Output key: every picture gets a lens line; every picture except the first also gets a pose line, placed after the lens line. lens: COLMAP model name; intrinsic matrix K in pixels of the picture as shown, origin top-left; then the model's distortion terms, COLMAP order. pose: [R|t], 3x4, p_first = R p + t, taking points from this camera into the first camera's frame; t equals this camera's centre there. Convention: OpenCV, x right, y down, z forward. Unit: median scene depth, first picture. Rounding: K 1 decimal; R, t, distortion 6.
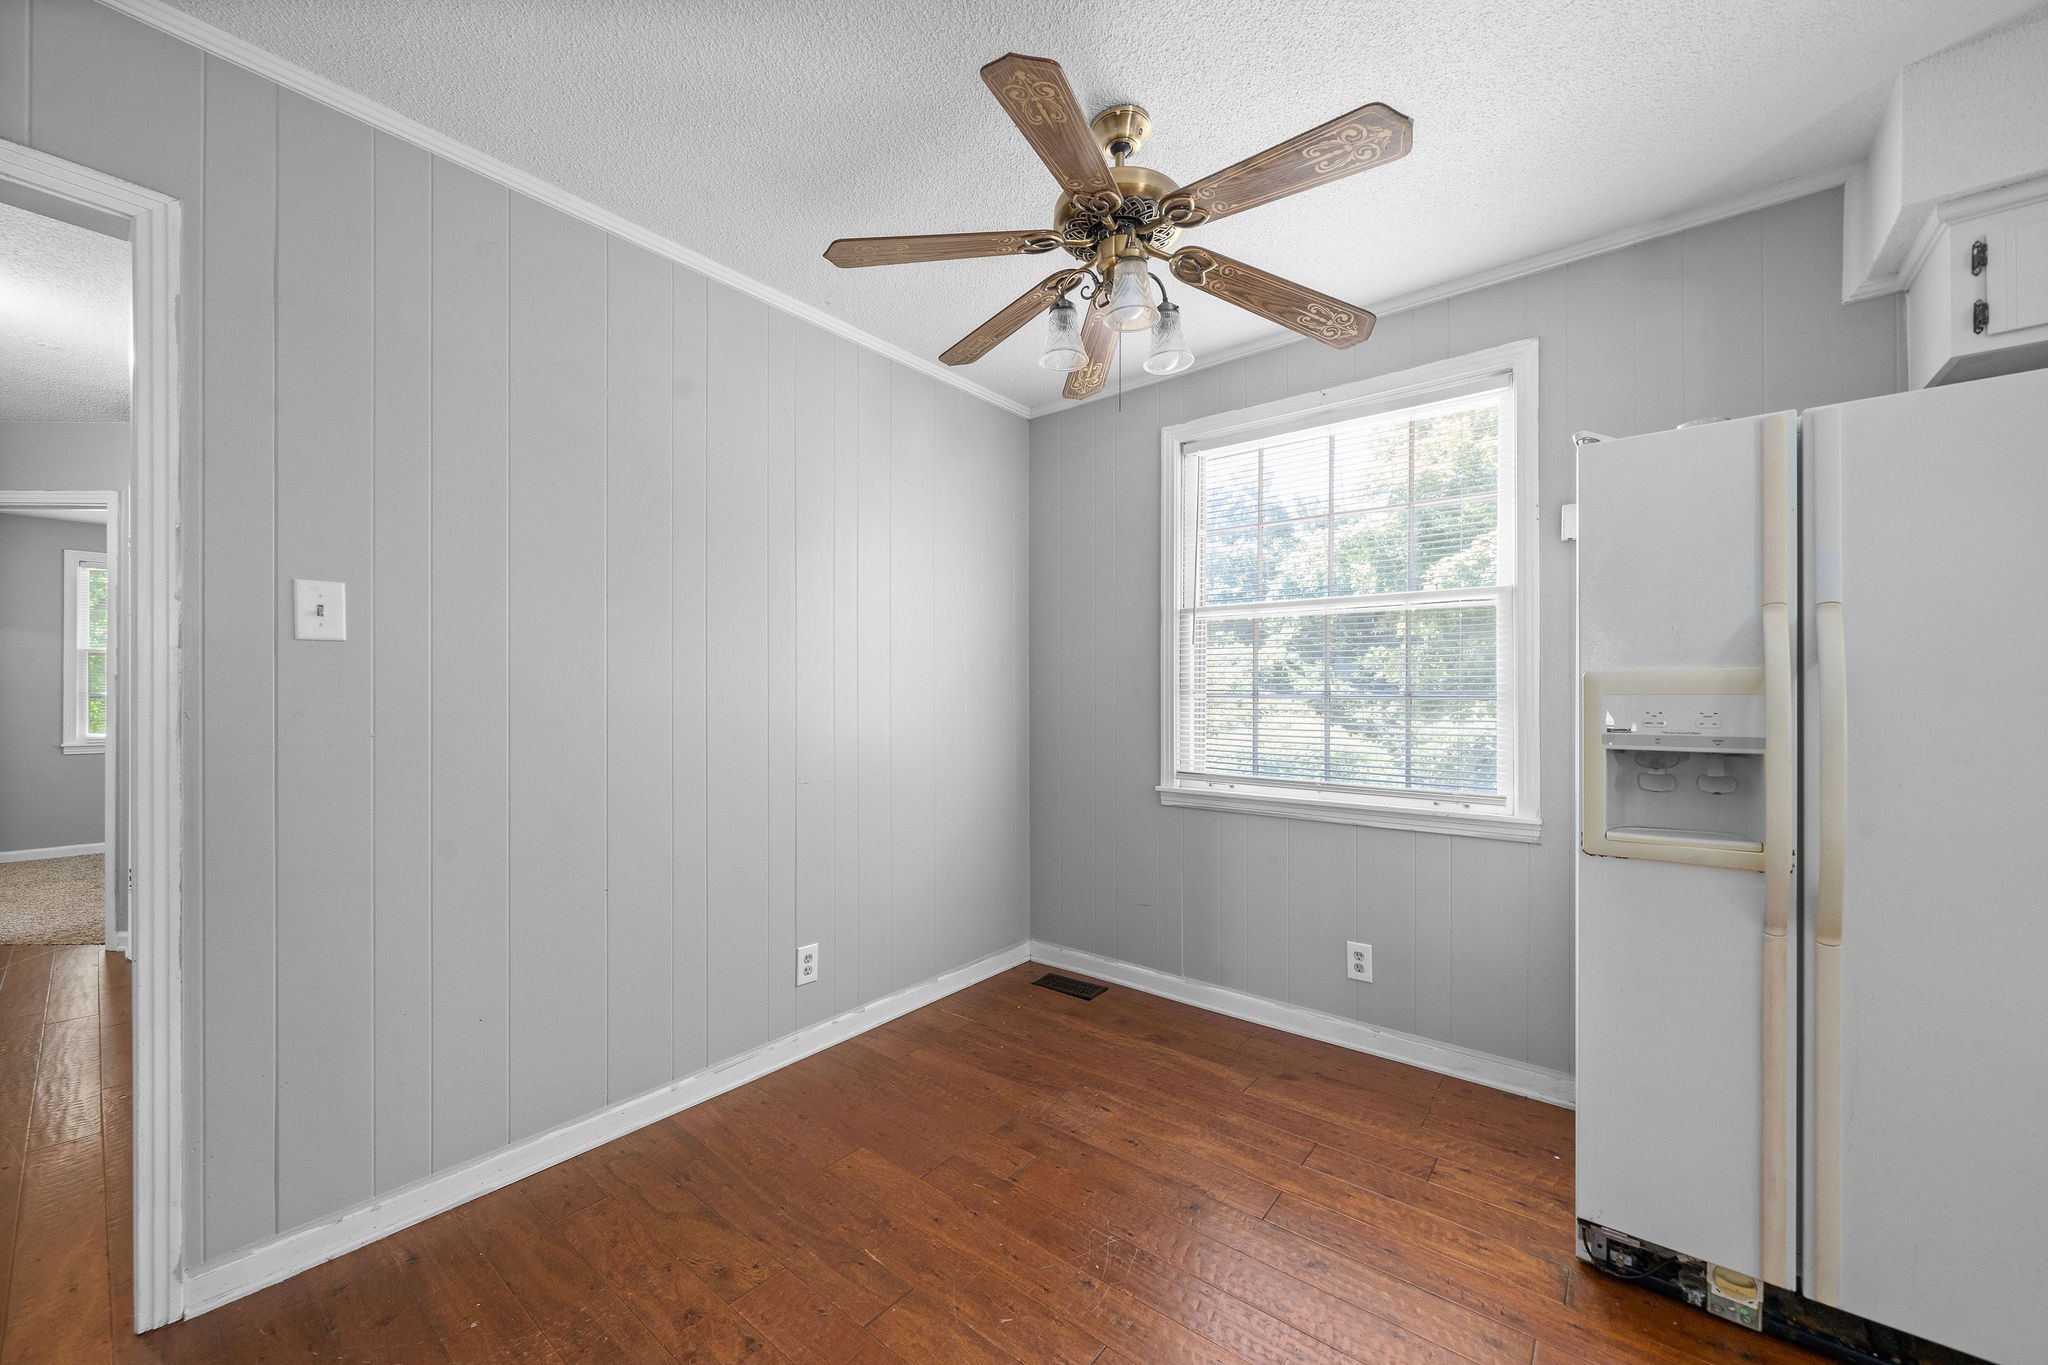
lens RADIAL K [[769.2, 0, 1027.9], [0, 769.2, 694.3], [0, 0, 1]] dist [-0.002658, 0.000069]
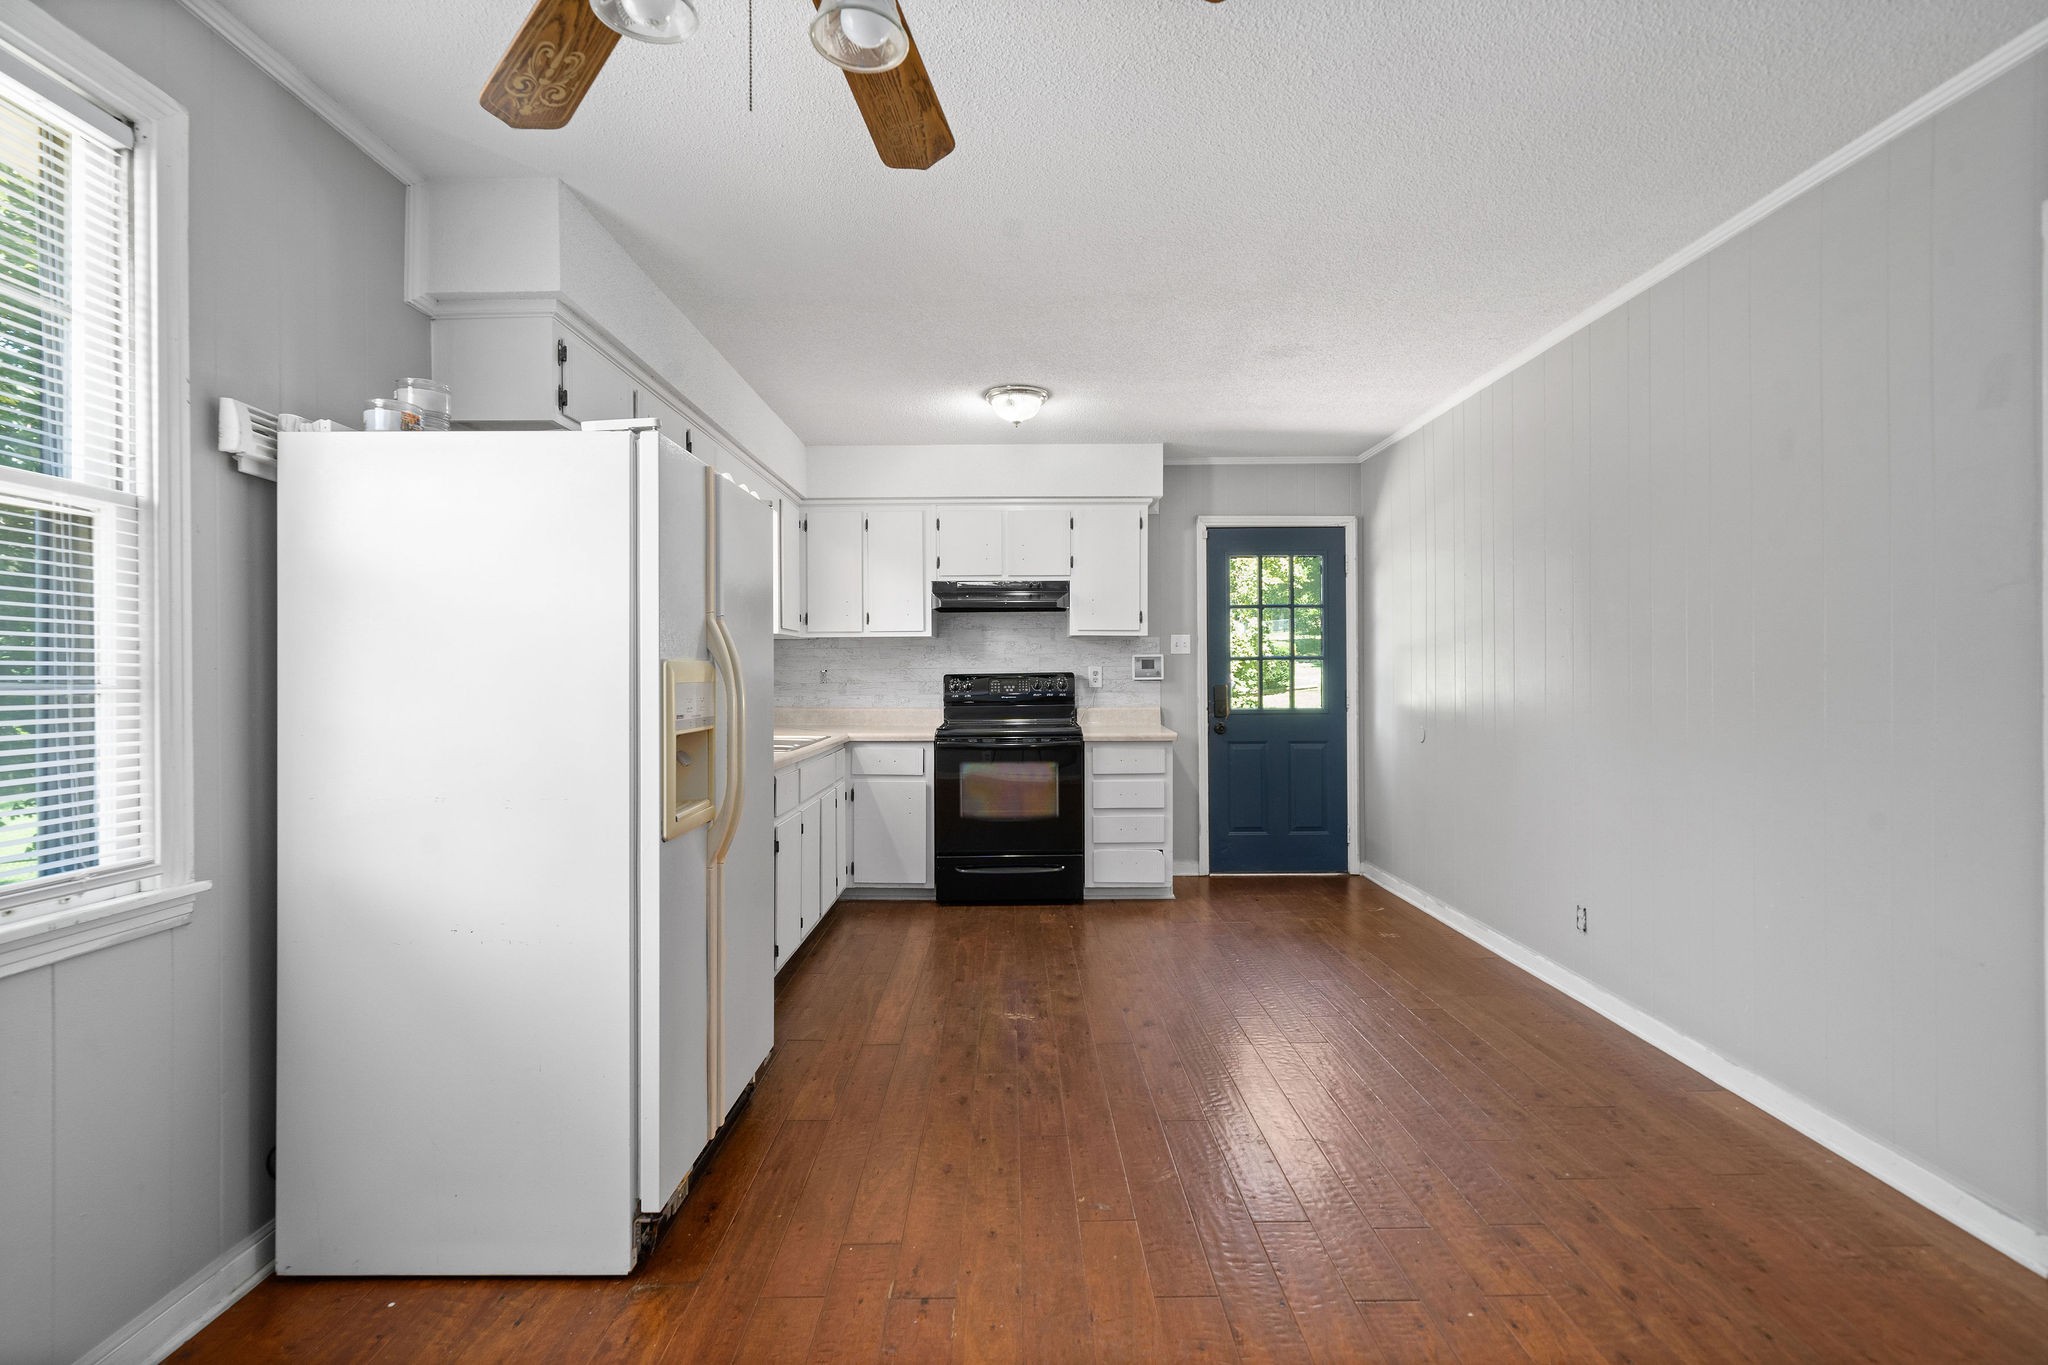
lens RADIAL K [[931.6, 0, 1024.4], [0, 931.6, 679.2], [0, 0, 1]] dist [0.000191, -0.000056]
pose [[-0.633374, -0.001291, 0.773845, -0.495971], [0.001084, 0.999996, 0.002555, -0.008760], [-0.773845, 0.002457, -0.633370, 1.352524]]
